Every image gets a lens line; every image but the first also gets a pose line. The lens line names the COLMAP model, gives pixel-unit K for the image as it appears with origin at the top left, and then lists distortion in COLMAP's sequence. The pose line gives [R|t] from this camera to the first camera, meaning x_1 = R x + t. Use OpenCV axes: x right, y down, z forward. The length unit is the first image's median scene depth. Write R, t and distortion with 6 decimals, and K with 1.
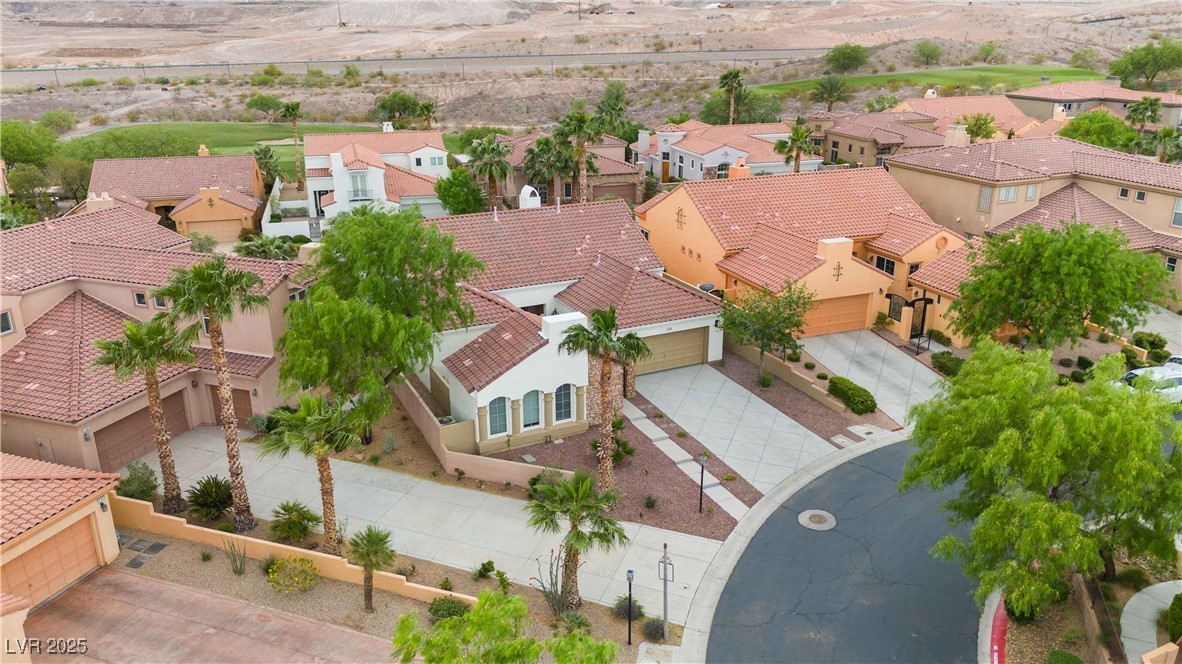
lens RADIAL K [[876.5, 0, 591.0], [0, 876.5, 332.0], [0, 0, 1]] dist [0.067532, -0.063906]
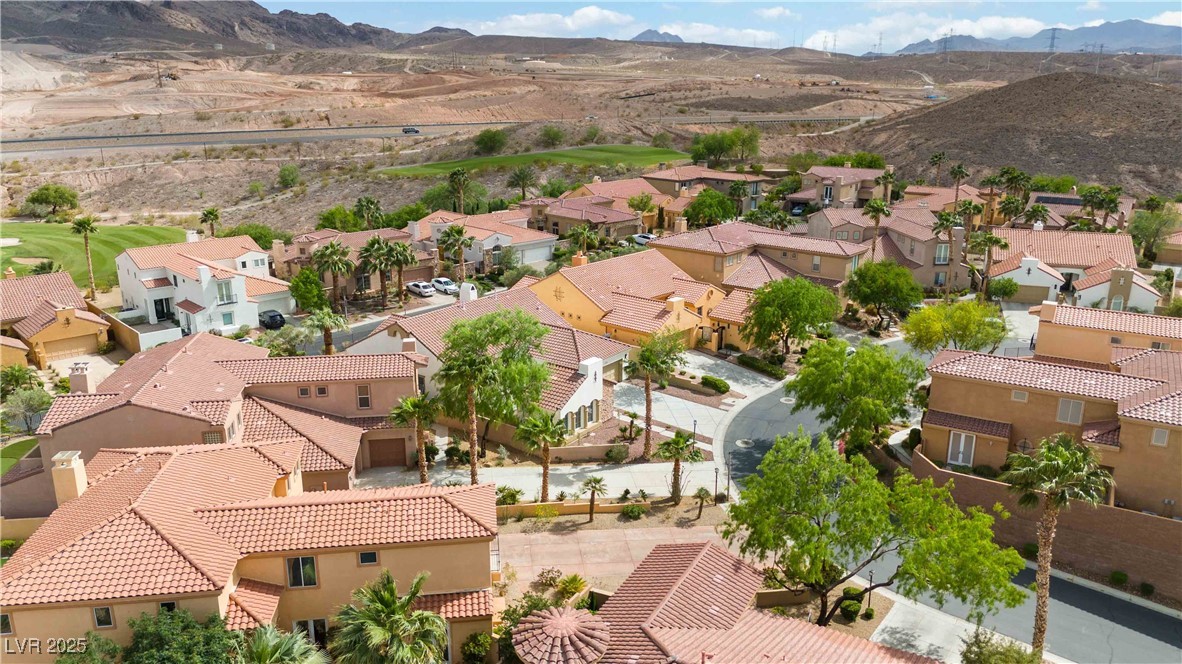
lens RADIAL K [[876.5, 0, 591.0], [0, 876.5, 332.0], [0, 0, 1]] dist [0.067532, -0.063906]
pose [[0.887599, -0.123225, 0.443828, -0.153257], [0.148014, 0.988752, -0.021491, -0.007095], [-0.436187, 0.084768, 0.895854, -0.108122]]
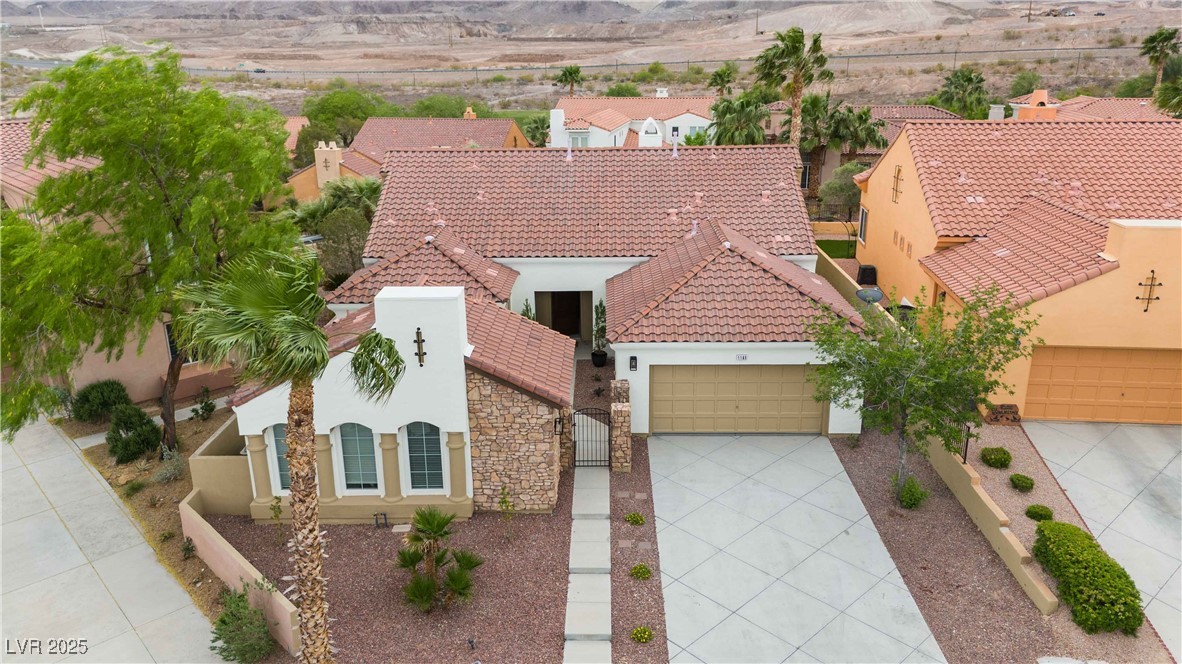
lens RADIAL K [[876.5, 0, 591.0], [0, 876.5, 332.0], [0, 0, 1]] dist [0.067532, -0.063906]
pose [[0.892583, 0.135537, -0.430029, 0.054614], [-0.144459, 0.989438, 0.012008, -0.002832], [0.427114, 0.051403, 0.902735, 0.112282]]
